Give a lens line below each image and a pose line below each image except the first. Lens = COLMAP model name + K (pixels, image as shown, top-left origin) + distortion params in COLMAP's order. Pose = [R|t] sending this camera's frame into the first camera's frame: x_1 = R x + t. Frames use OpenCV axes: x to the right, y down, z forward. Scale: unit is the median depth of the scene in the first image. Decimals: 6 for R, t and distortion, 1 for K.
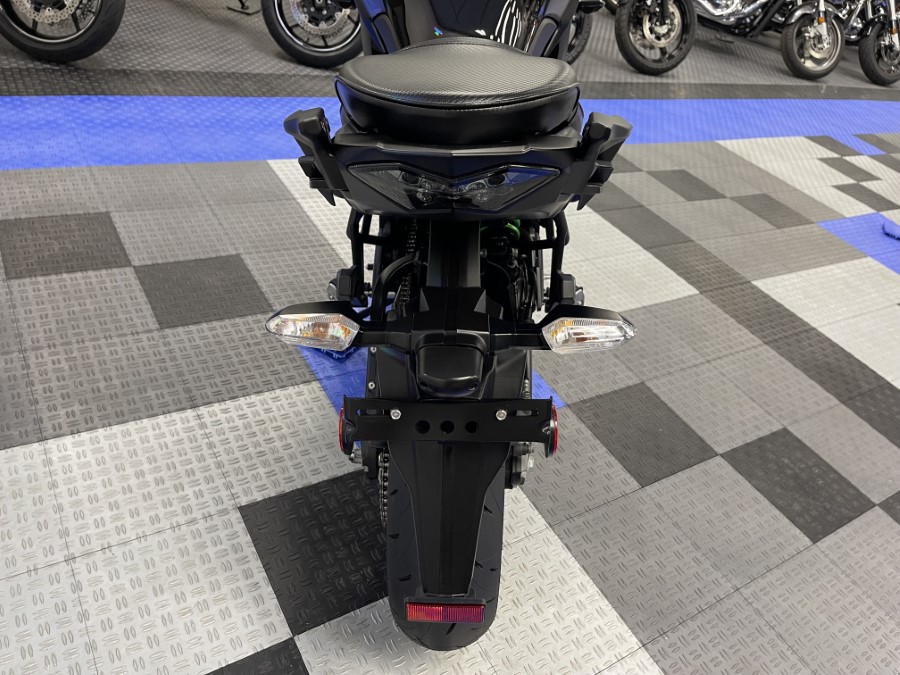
lens RADIAL K [[675.7, 0, 465.2], [0, 675.7, 345.1], [0, 0, 1]] dist [0.082545, -0.086771]
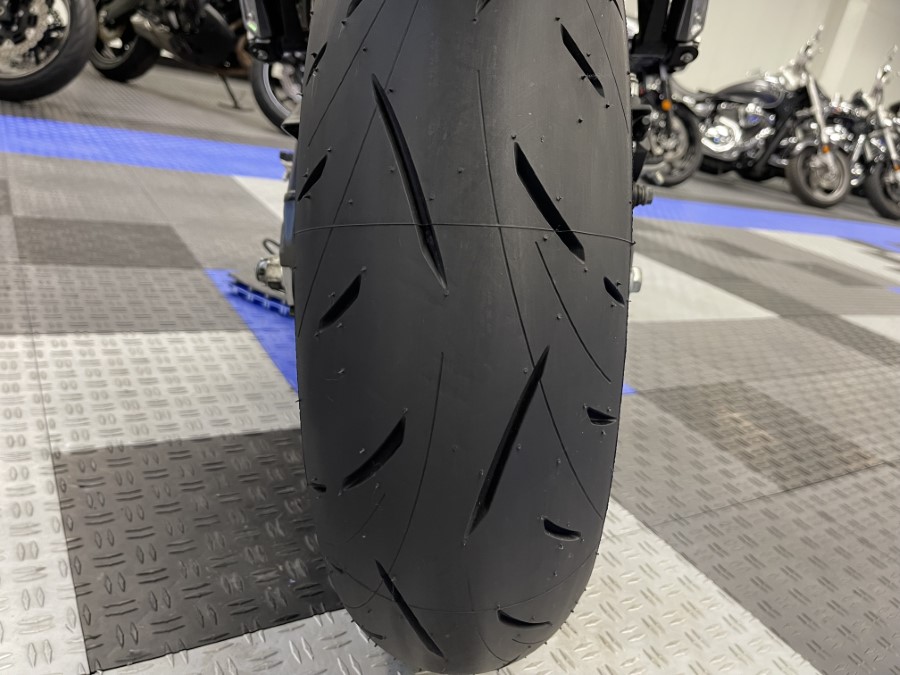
lens RADIAL K [[675.7, 0, 465.2], [0, 675.7, 345.1], [0, 0, 1]] dist [0.082545, -0.086771]
pose [[0.999859, -0.016809, -0.000312, -0.010807], [0.015841, 0.948183, -0.317328, 0.189146], [0.005630, 0.317279, 0.948316, 0.277010]]
